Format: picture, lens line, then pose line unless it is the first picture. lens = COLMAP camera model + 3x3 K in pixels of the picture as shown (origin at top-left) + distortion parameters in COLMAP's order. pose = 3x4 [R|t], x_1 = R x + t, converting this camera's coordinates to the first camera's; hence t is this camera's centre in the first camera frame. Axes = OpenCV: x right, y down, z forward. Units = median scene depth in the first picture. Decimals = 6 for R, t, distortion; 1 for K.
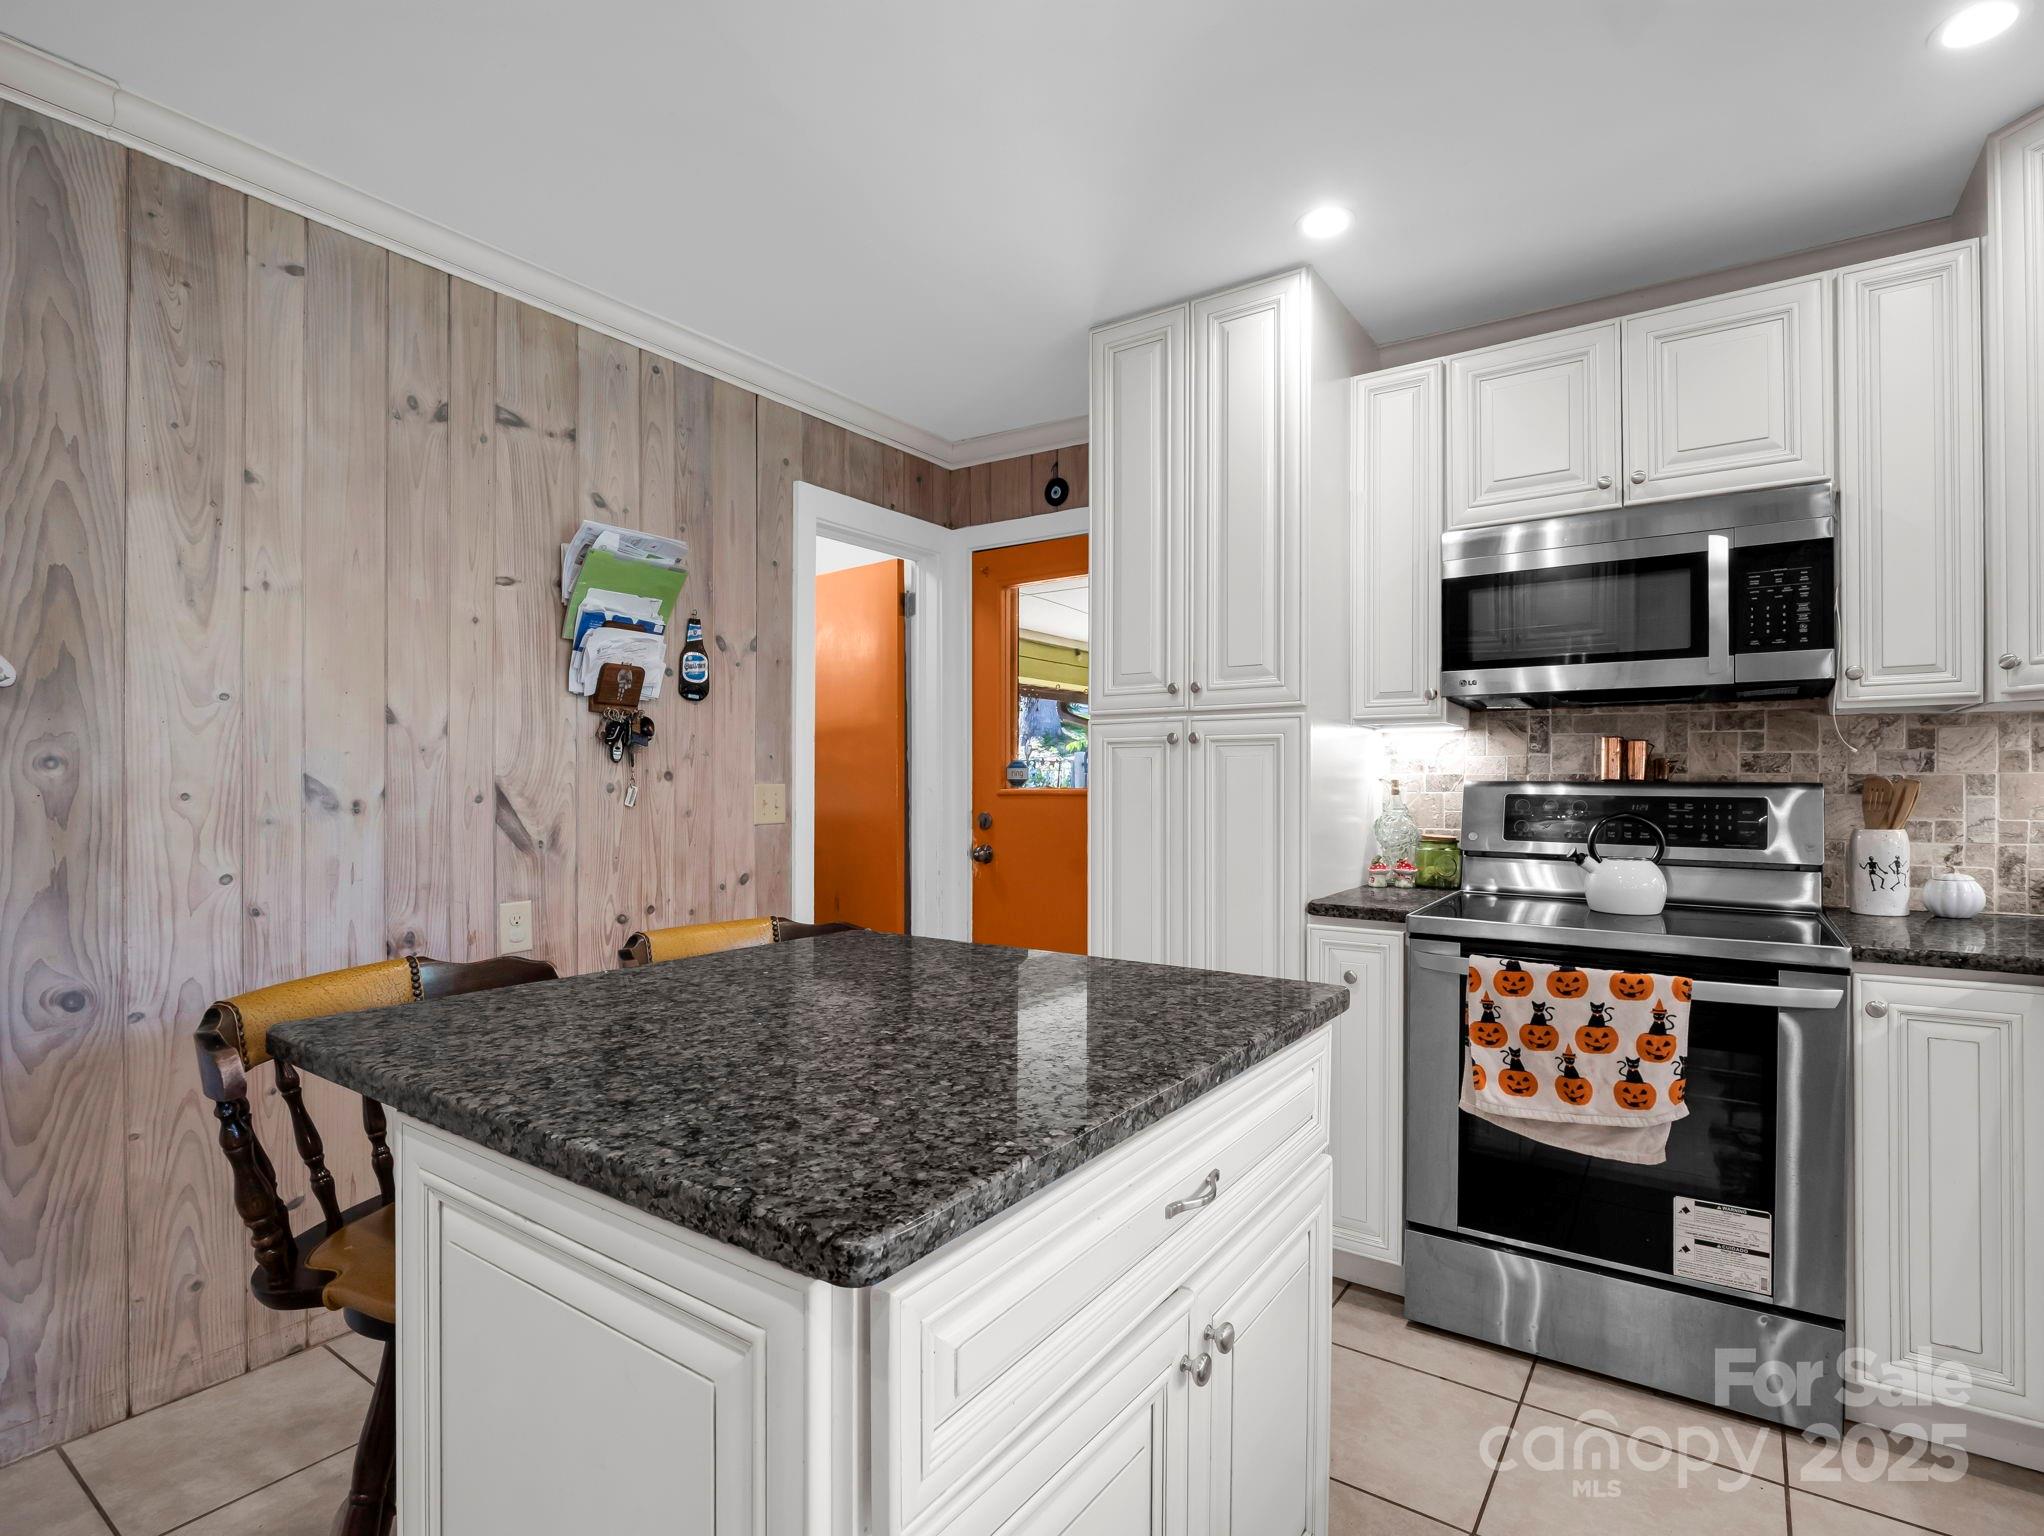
lens RADIAL K [[1015.3, 0, 1021.2], [0, 1015.3, 770.4], [0, 0, 1]] dist [-0.009647, -0.000272]
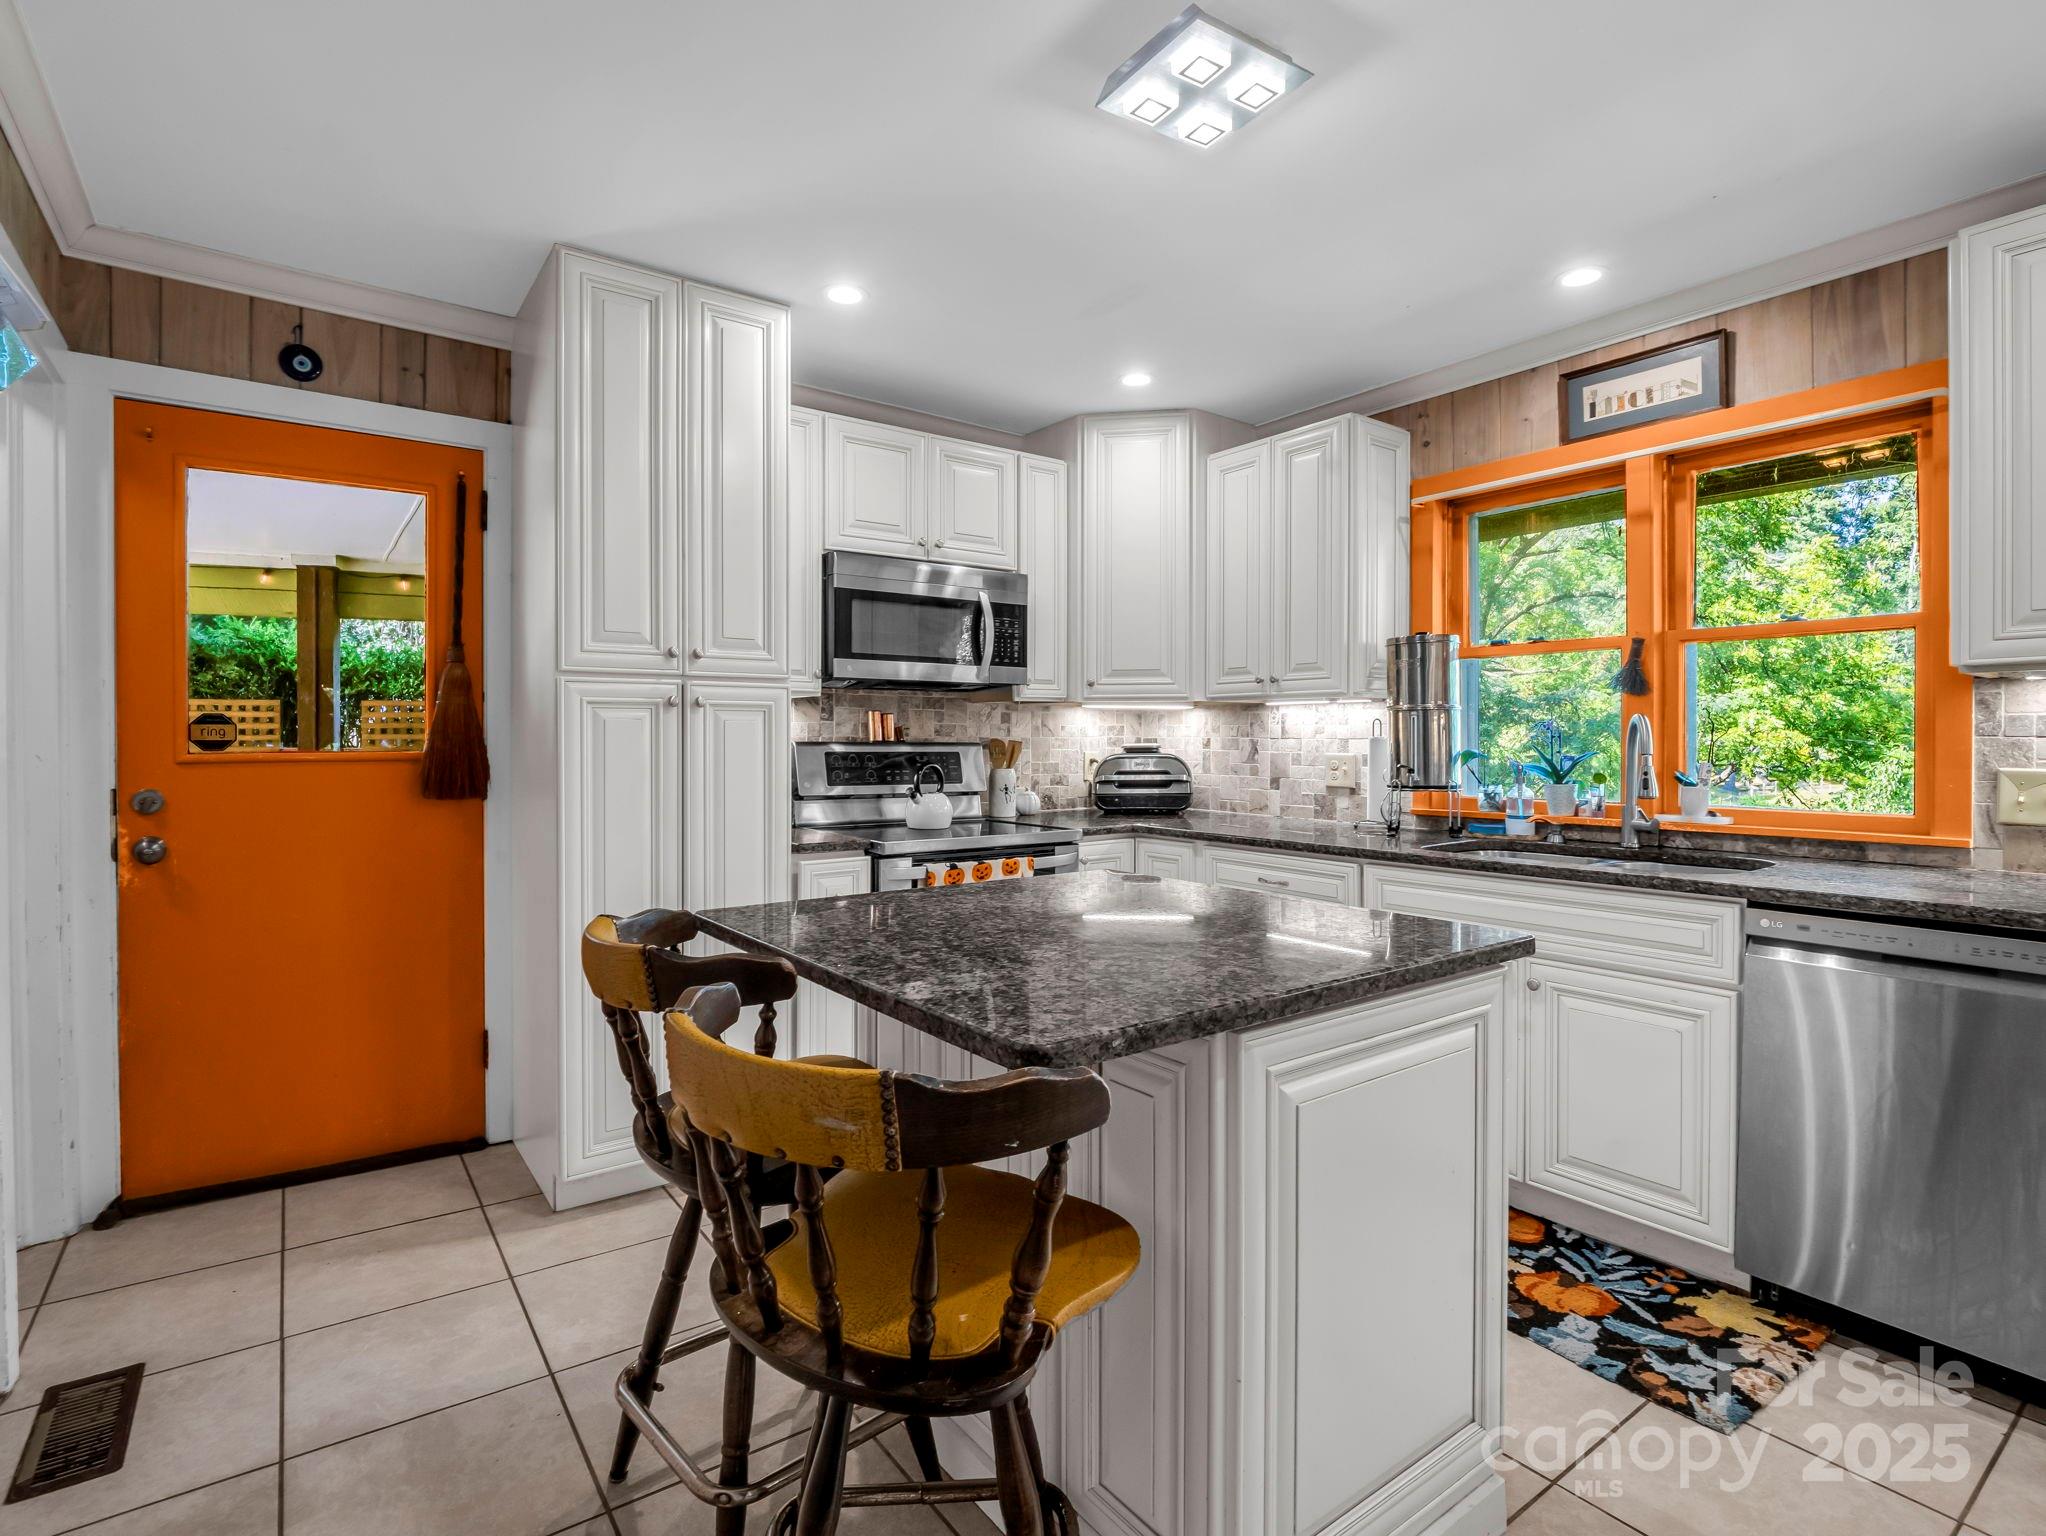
lens RADIAL K [[1016.3, 0, 1046.2], [0, 1016.3, 741.3], [0, 0, 1]] dist [-0.009647, -0.000272]
pose [[0.316483, -0.002666, 0.948594, -0.742056], [-0.009207, 0.999940, 0.005882, -0.000626], [-0.948554, -0.010596, 0.316439, 0.333433]]
